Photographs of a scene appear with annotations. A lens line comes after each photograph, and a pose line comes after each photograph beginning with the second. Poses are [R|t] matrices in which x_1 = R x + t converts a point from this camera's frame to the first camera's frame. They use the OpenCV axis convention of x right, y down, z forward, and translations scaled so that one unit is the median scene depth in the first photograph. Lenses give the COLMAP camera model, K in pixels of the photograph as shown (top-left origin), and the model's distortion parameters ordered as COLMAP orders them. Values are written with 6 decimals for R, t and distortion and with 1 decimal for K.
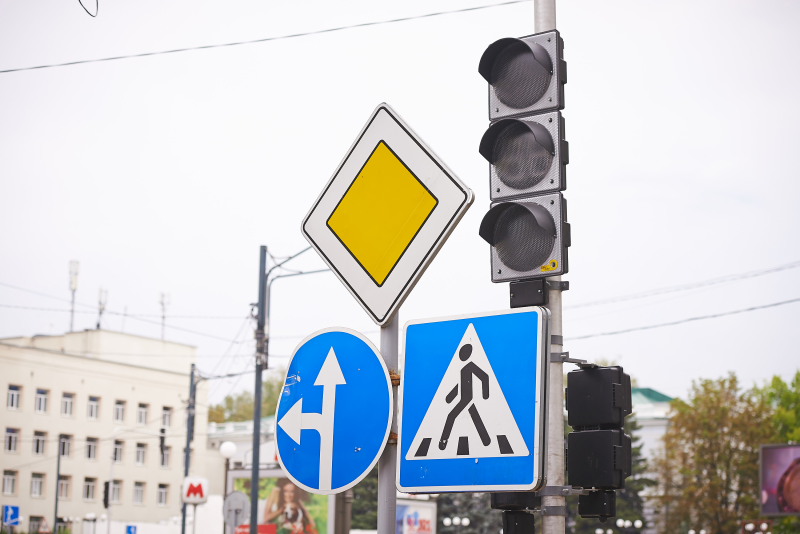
lens RADIAL K [[1693.0, 0, 400.0], [0, 1693.0, 267.0], [0, 0, 1]] dist [-0.004770, 0.050596]
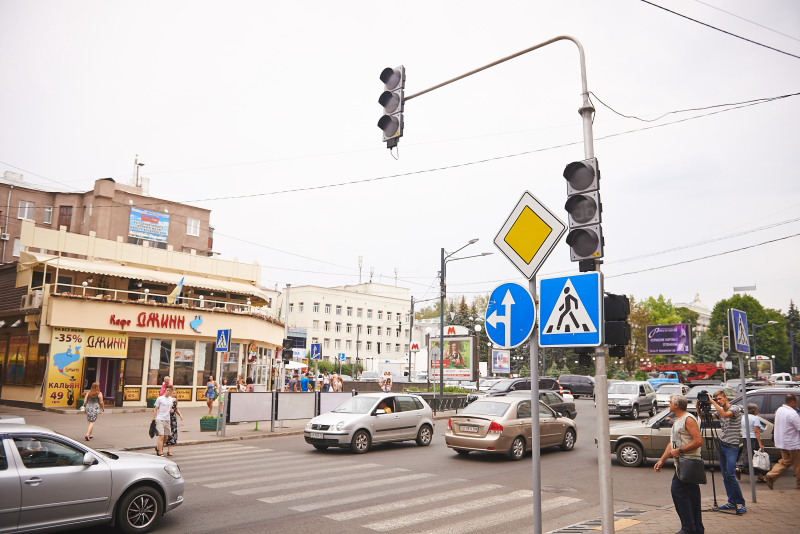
lens RADIAL K [[682.5, 0, 400.0], [0, 682.5, 267.0], [0, 0, 1]] dist [0.014993, 0.003948]
pose [[0.991607, -0.023995, -0.127040, -0.065098], [0.026021, 0.999559, 0.014311, -0.003706], [0.126641, -0.017497, 0.991794, -0.014885]]
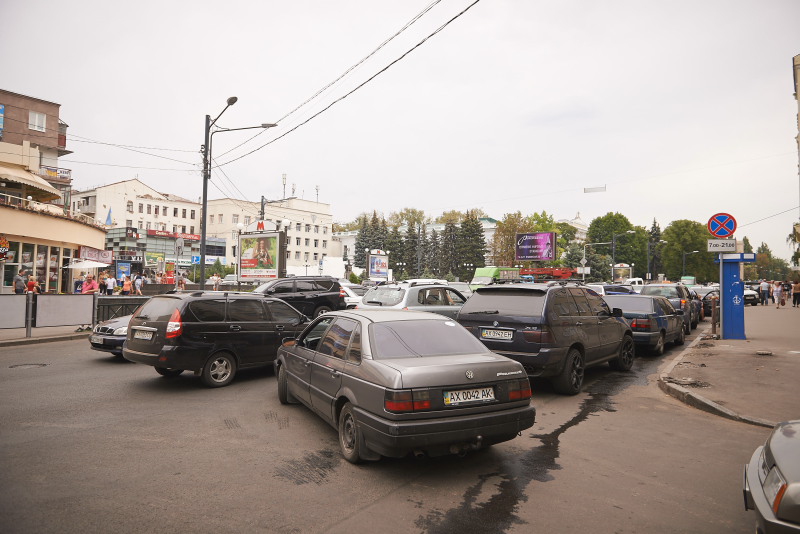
lens RADIAL K [[537.4, 0, 400.0], [0, 537.4, 267.0], [0, 0, 1]] dist [-0.003104, -0.000428]
pose [[0.998004, -0.001908, -0.063116, 0.739304], [0.011016, 0.989478, 0.144264, 0.302670], [0.062176, -0.144672, 0.987524, 1.526411]]
